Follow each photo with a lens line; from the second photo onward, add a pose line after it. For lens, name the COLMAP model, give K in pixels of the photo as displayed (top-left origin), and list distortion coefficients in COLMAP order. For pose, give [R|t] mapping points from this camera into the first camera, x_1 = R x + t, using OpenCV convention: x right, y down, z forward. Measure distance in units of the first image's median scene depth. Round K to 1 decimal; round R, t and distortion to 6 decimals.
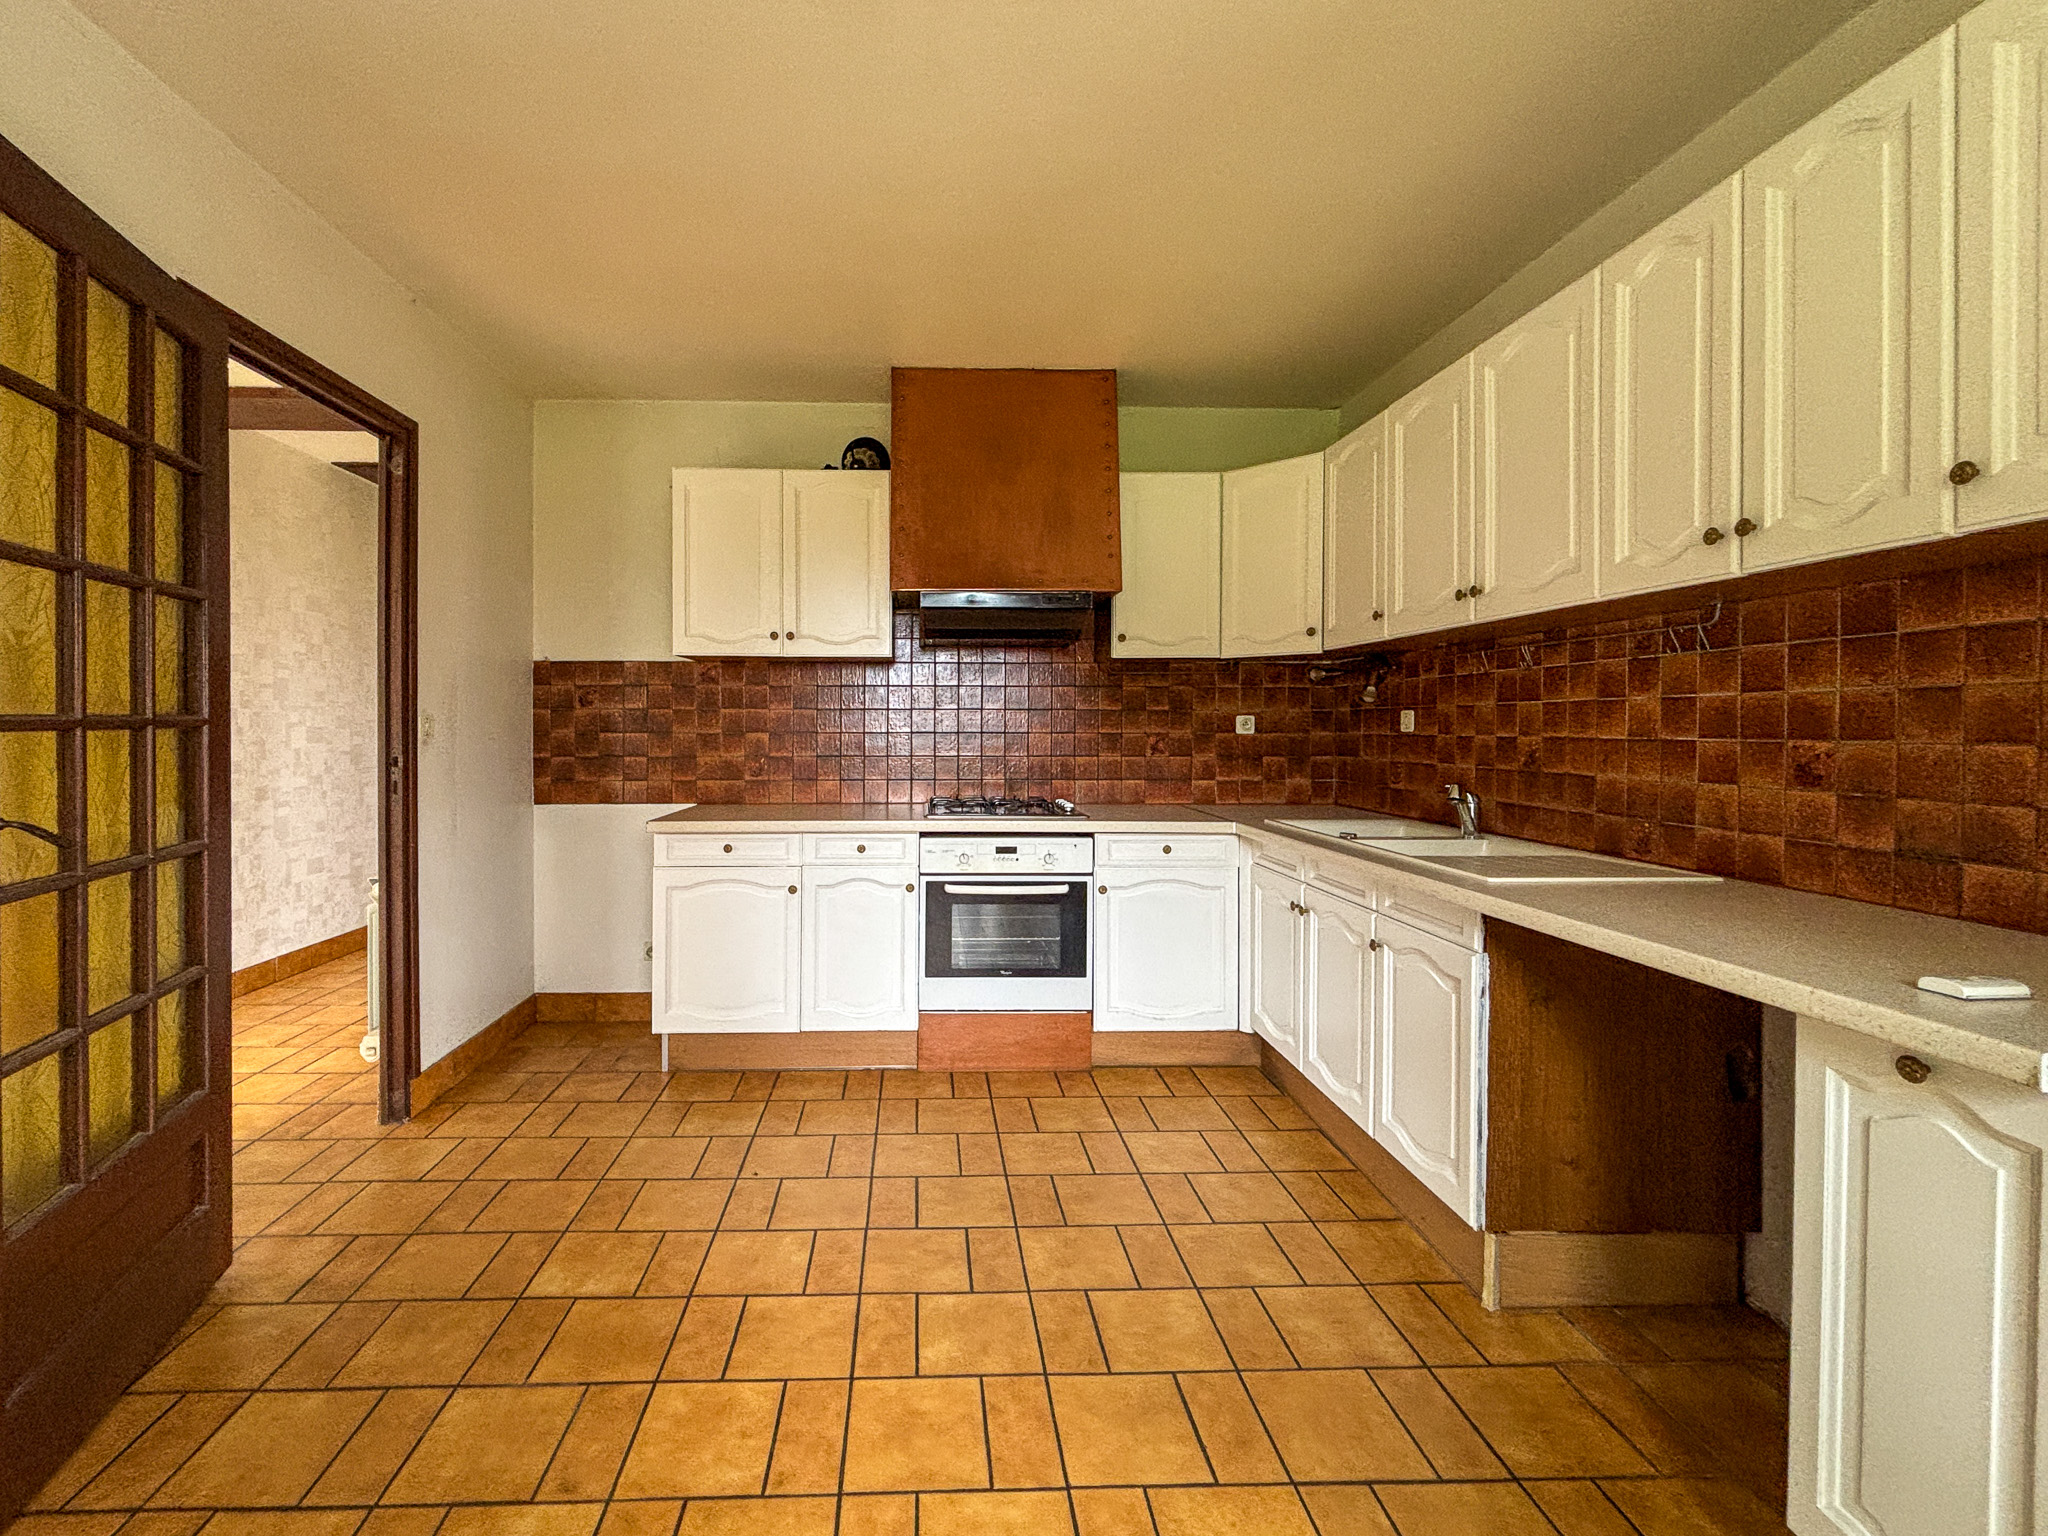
lens RADIAL K [[823.7, 0, 835.7], [0, 823.7, 733.4], [0, 0, 1]] dist [0.000855, 0.000229]
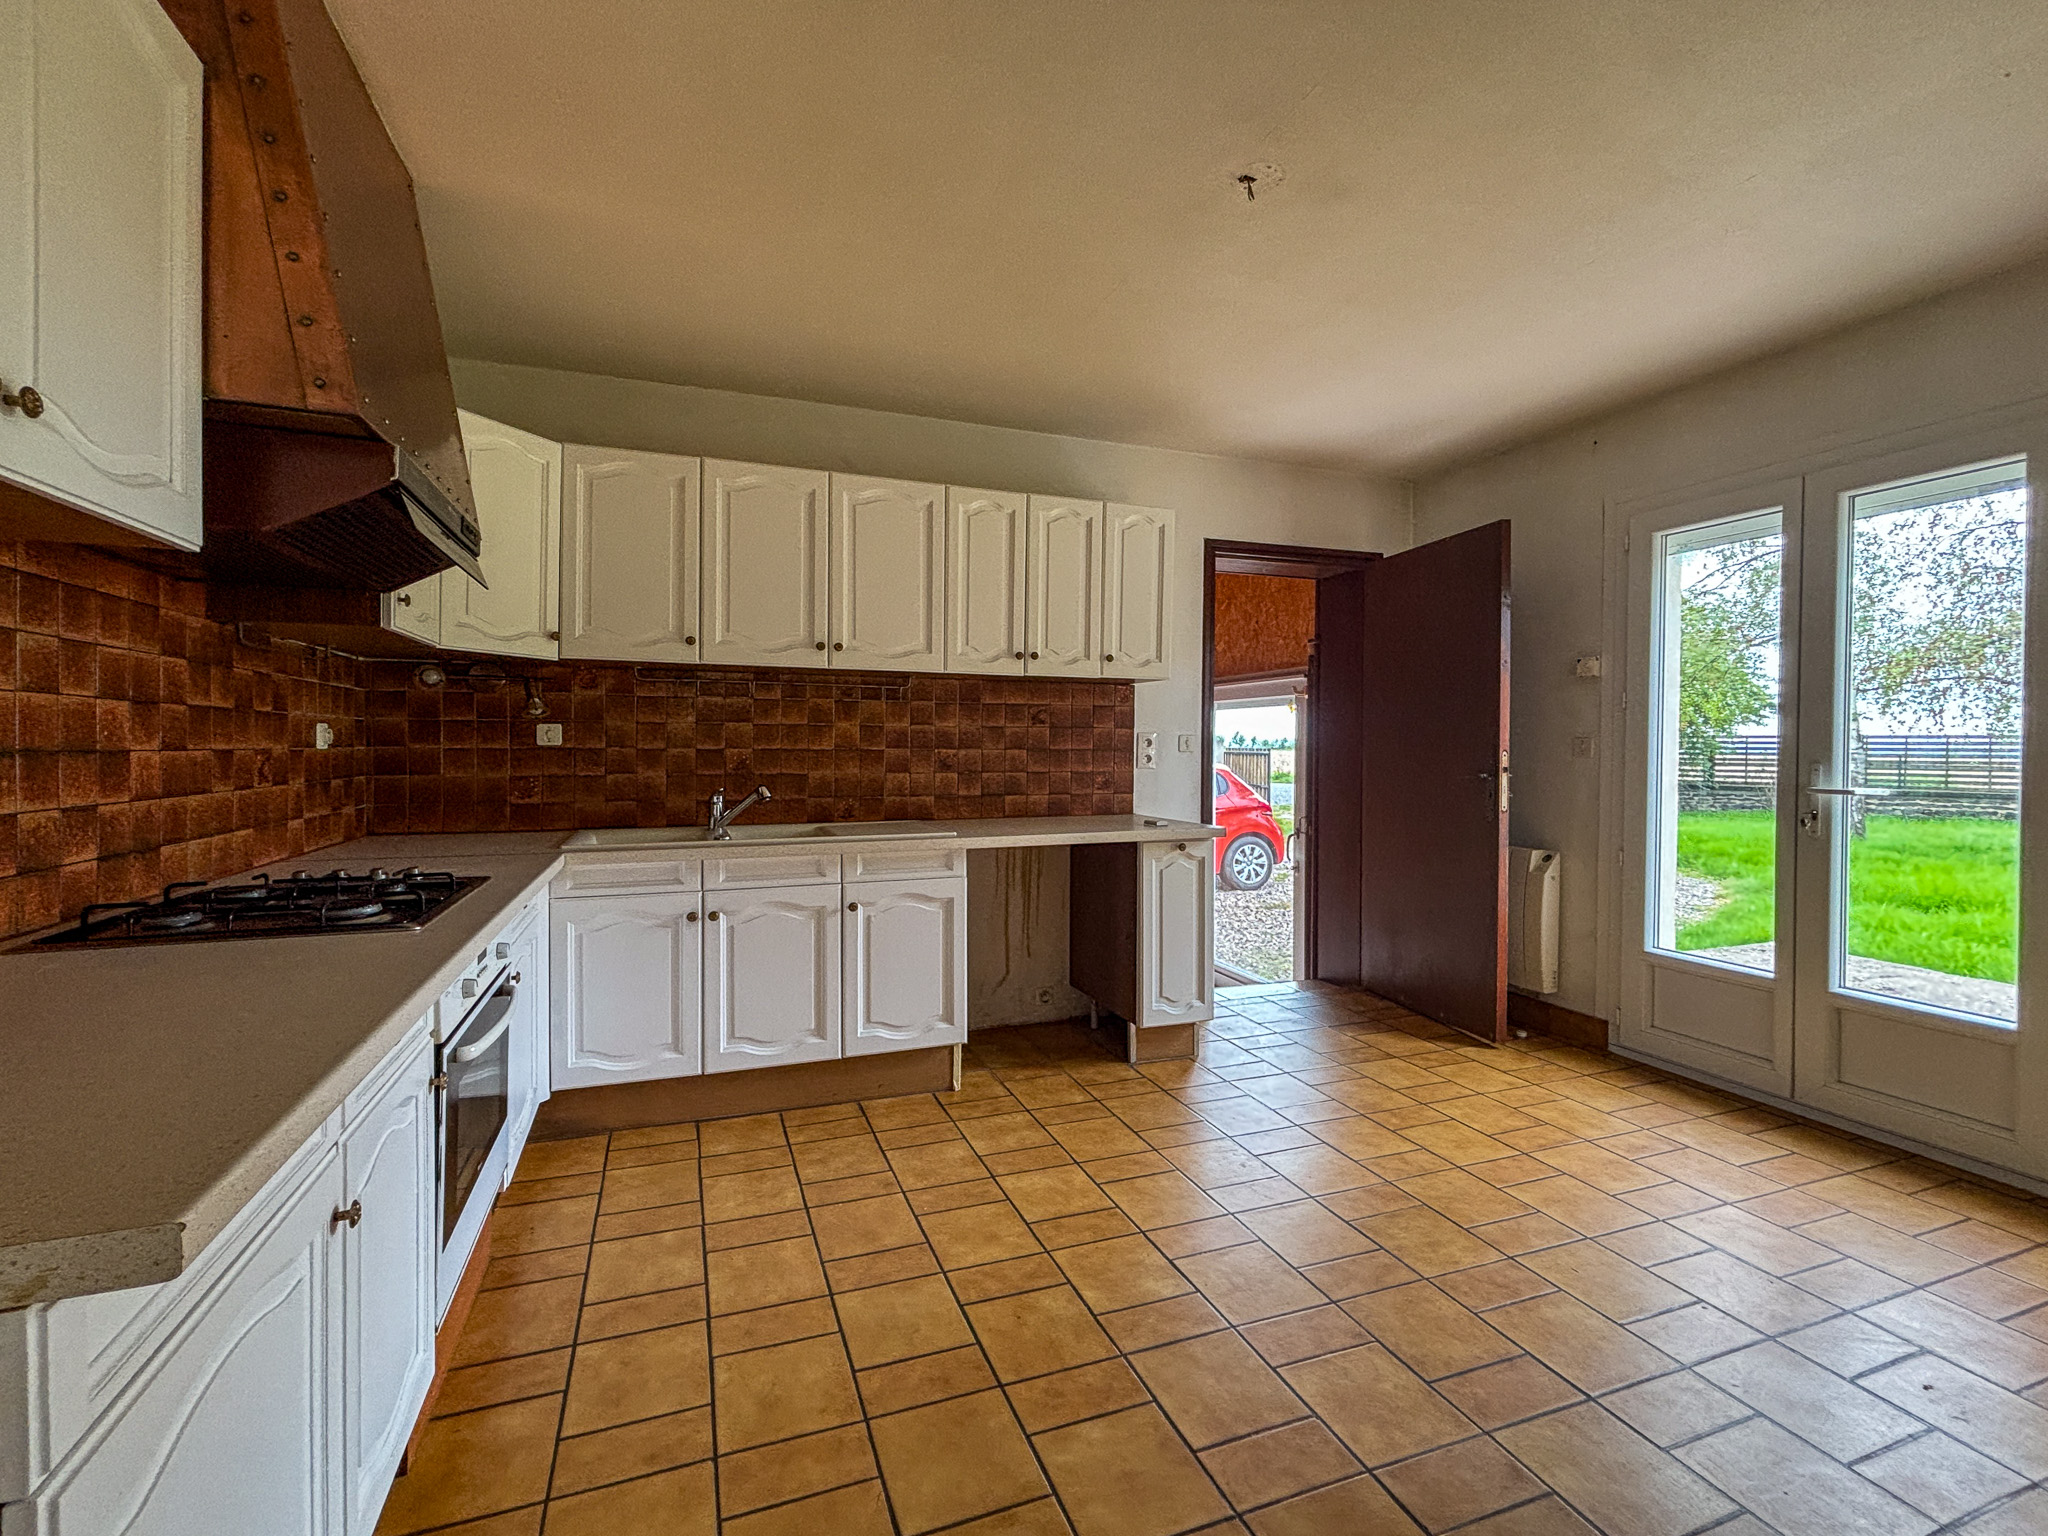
lens RADIAL K [[823.9, 0, 1018.8], [0, 823.9, 755.4], [0, 0, 1]] dist [0.000428, 0.000068]
pose [[-0.357533, -0.014037, 0.933795, -0.691064], [0.002416, 0.999870, 0.015956, -0.006332], [-0.933897, 0.007960, -0.357452, 1.268265]]
